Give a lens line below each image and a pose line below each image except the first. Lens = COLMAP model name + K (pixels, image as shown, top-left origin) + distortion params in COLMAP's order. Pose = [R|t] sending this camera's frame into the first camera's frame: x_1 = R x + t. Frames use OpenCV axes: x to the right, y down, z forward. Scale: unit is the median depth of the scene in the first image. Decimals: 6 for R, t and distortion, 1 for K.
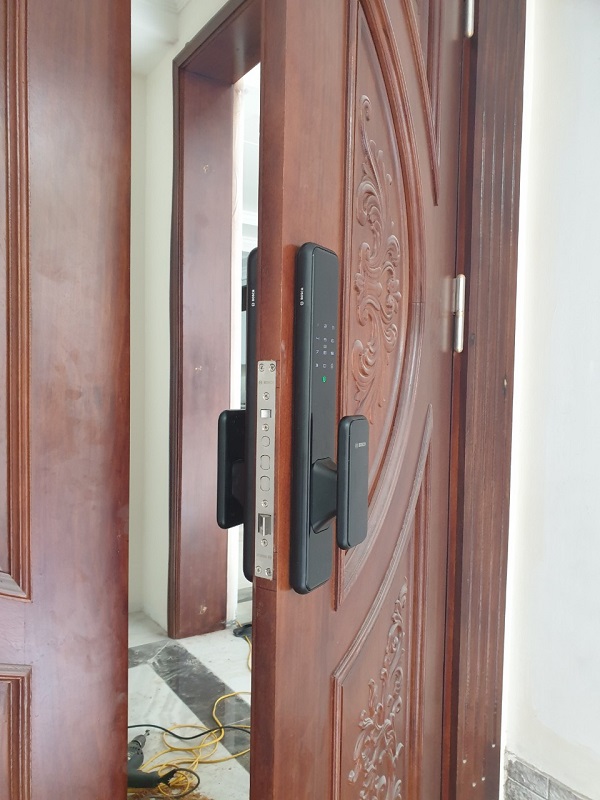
lens RADIAL K [[642.6, 0, 300.0], [0, 642.6, 400.0], [0, 0, 1]] dist [-0.116207, 0.107553]
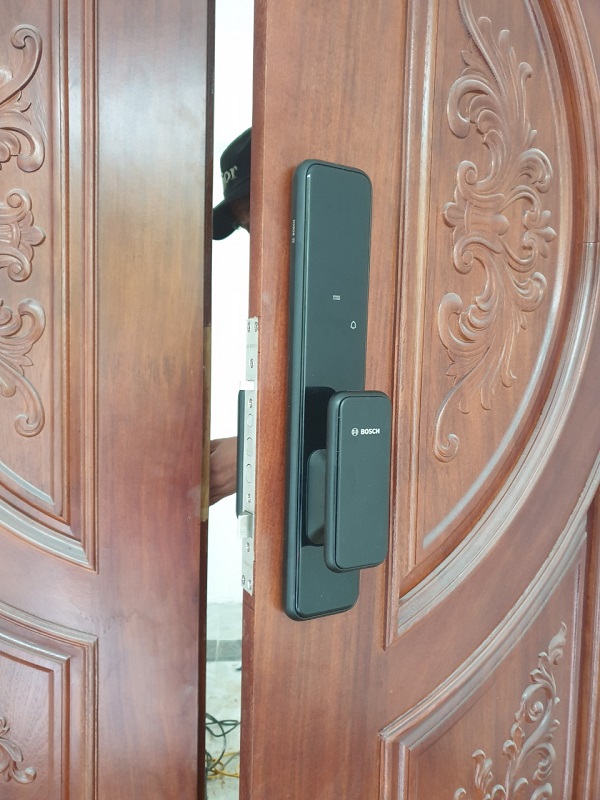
lens RADIAL K [[642.6, 0, 300.0], [0, 642.6, 400.0], [0, 0, 1]] dist [-0.116207, 0.107553]
pose [[0.860645, 0.029911, -0.508326, 0.304358], [-0.021108, 0.999511, 0.023076, 0.015787], [0.508768, -0.009131, 0.860855, 0.268236]]
